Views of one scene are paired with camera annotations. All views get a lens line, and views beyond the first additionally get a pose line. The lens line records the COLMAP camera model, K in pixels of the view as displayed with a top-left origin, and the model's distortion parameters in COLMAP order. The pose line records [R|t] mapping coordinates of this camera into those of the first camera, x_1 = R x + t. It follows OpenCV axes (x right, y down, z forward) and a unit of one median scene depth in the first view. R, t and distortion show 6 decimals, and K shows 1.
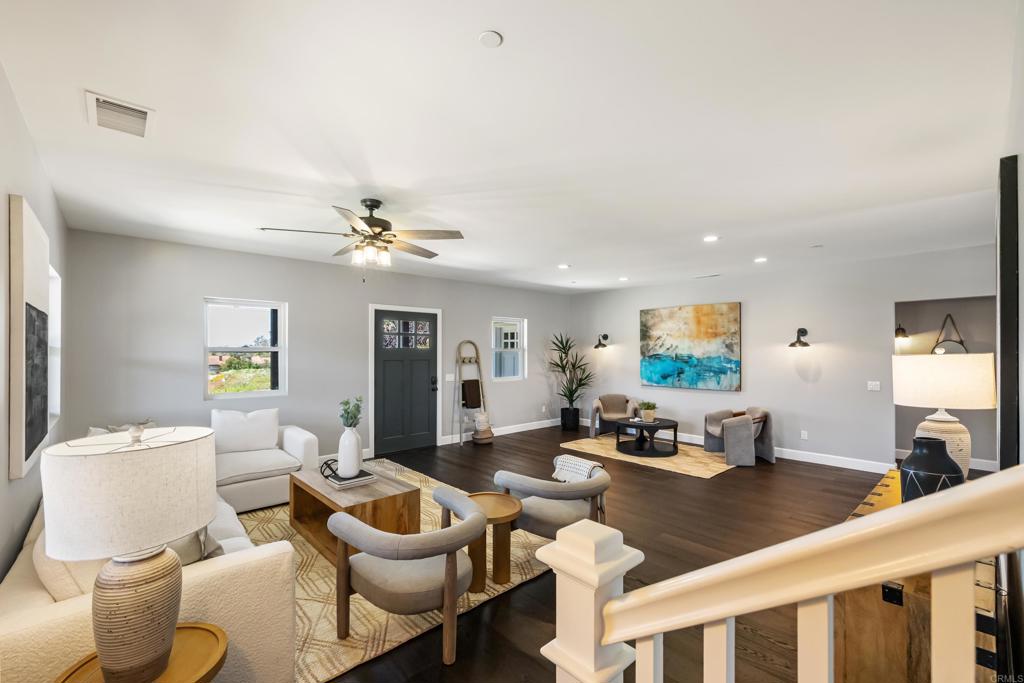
lens RADIAL K [[431.5, 0, 507.1], [0, 431.5, 350.6], [0, 0, 1]] dist [0.005592, -0.000525]
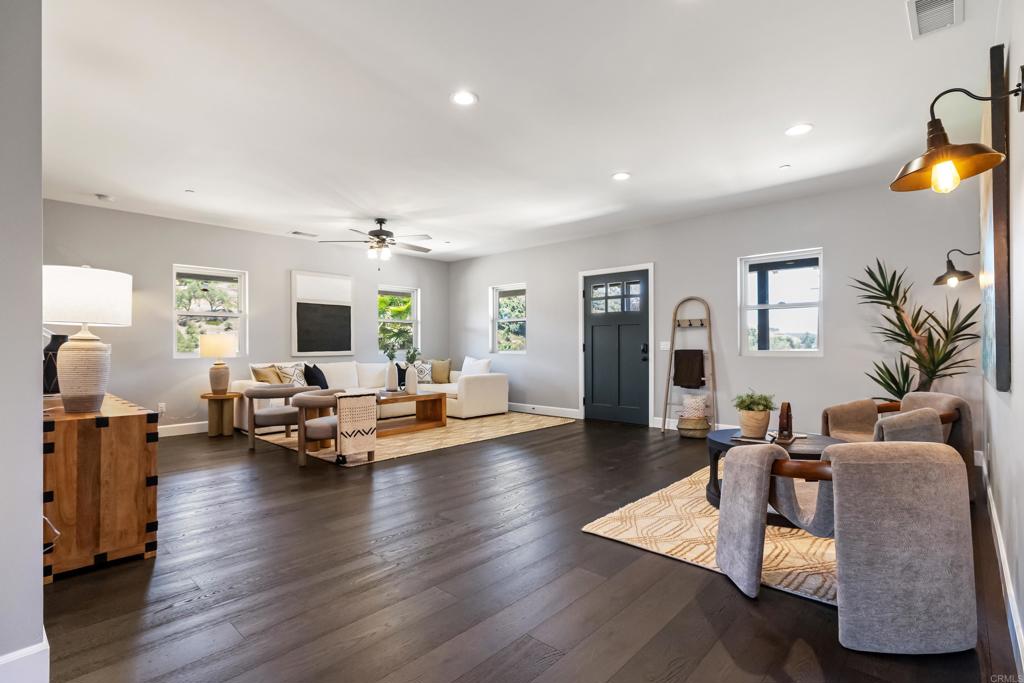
lens RADIAL K [[487.8, 0, 512.2], [0, 487.8, 342.1], [0, 0, 1]] dist [-0.000504, 0.000528]
pose [[0.095365, -0.006737, -0.995420, 0.741207], [0.006065, 0.999962, -0.006187, 0.059785], [0.995424, -0.005447, 0.095402, 0.633757]]
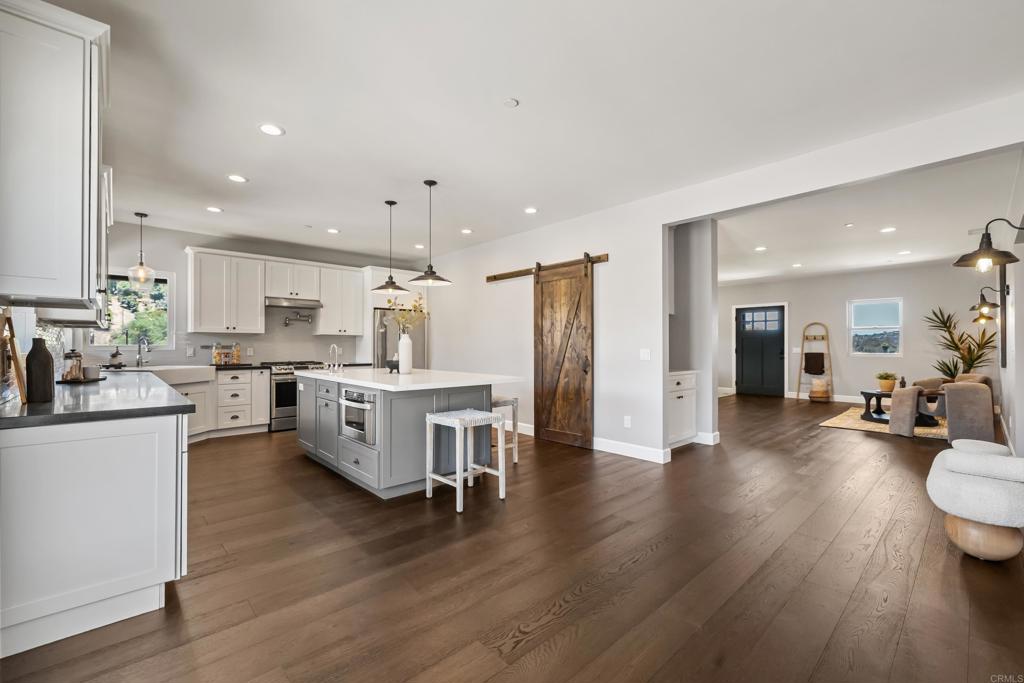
lens RADIAL K [[431.5, 0, 504.9], [0, 431.5, 345.5], [0, 0, 1]] dist [0.005592, -0.000525]
pose [[-0.009889, 0.000674, -0.999951, 1.259455], [0.006951, 0.999976, 0.000605, 0.040166], [0.999927, -0.006945, -0.009894, 0.084152]]
